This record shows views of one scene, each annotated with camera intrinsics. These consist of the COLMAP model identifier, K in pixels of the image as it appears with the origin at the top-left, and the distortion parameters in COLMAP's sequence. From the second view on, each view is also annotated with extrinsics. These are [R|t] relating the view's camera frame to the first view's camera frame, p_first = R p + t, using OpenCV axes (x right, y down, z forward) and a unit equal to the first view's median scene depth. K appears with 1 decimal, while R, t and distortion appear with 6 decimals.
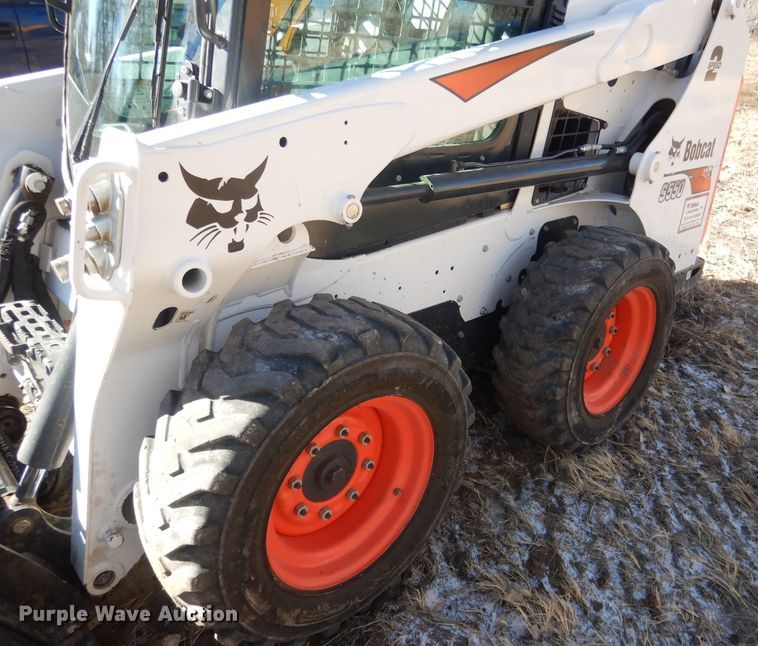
lens RADIAL K [[624.6, 0, 424.6], [0, 624.6, 322.6], [0, 0, 1]] dist [0.011929, -0.003242]
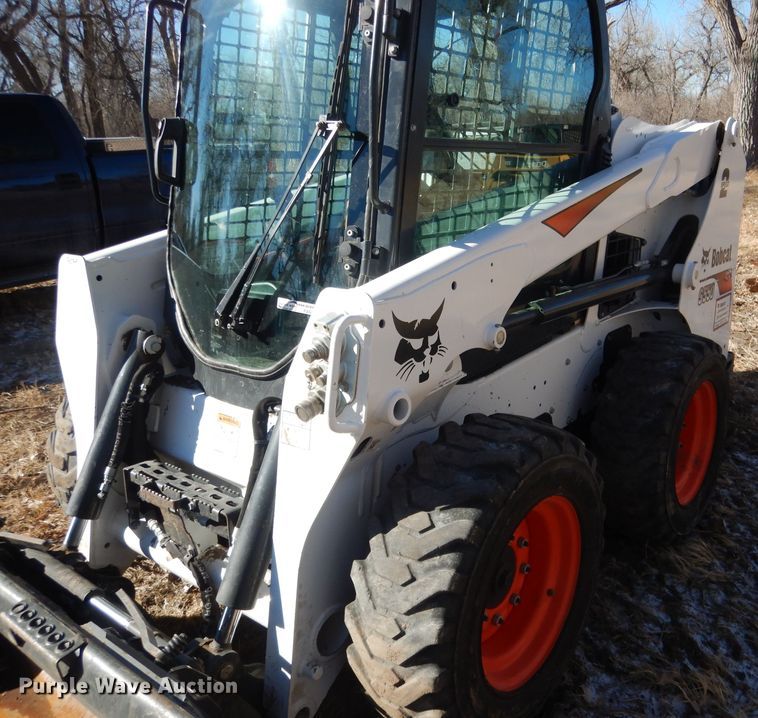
lens RADIAL K [[699.6, 0, 469.5], [0, 699.6, 355.9], [0, 0, 1]] dist [0.007868, 0.013331]
pose [[0.984178, -0.105595, 0.142283, -0.243486], [0.125225, 0.982634, -0.136928, 0.016397], [-0.125353, 0.152579, 0.980309, -0.170829]]
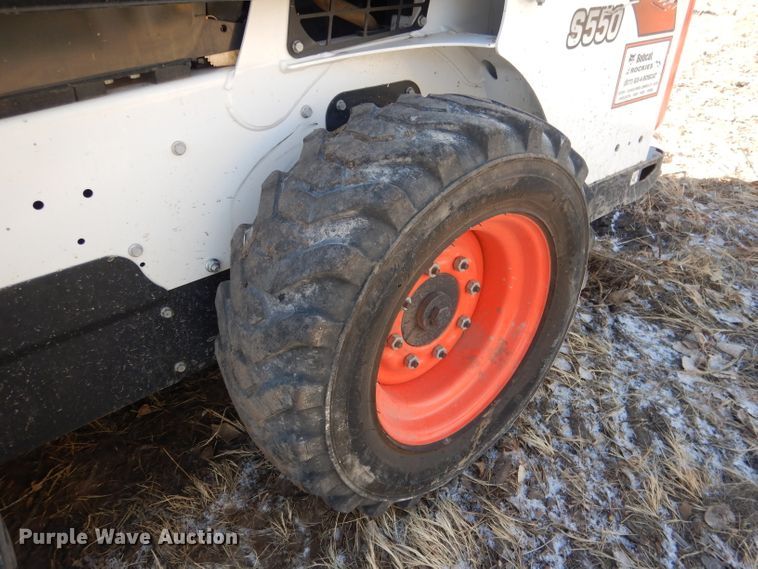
lens RADIAL K [[538.8, 0, 379.0], [0, 538.8, 284.5], [0, 0, 1]] dist [0.011597, 0.001729]
pose [[0.994923, -0.012533, -0.099858, 0.300187], [0.025198, 0.991634, 0.126597, -0.061565], [0.097436, -0.128471, 0.986915, 0.580328]]
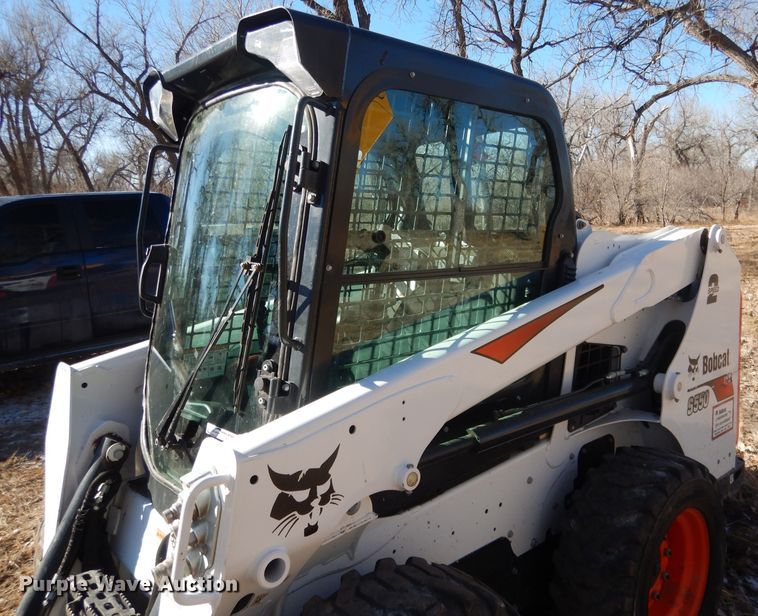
lens RADIAL K [[629.2, 0, 427.4], [0, 629.2, 281.3], [0, 0, 1]] dist [0.015347, -0.005915]
pose [[0.997256, -0.071227, -0.020161, -0.027978], [0.060513, 0.941271, -0.332185, -0.092893], [0.042637, 0.330054, 0.942999, -0.106029]]
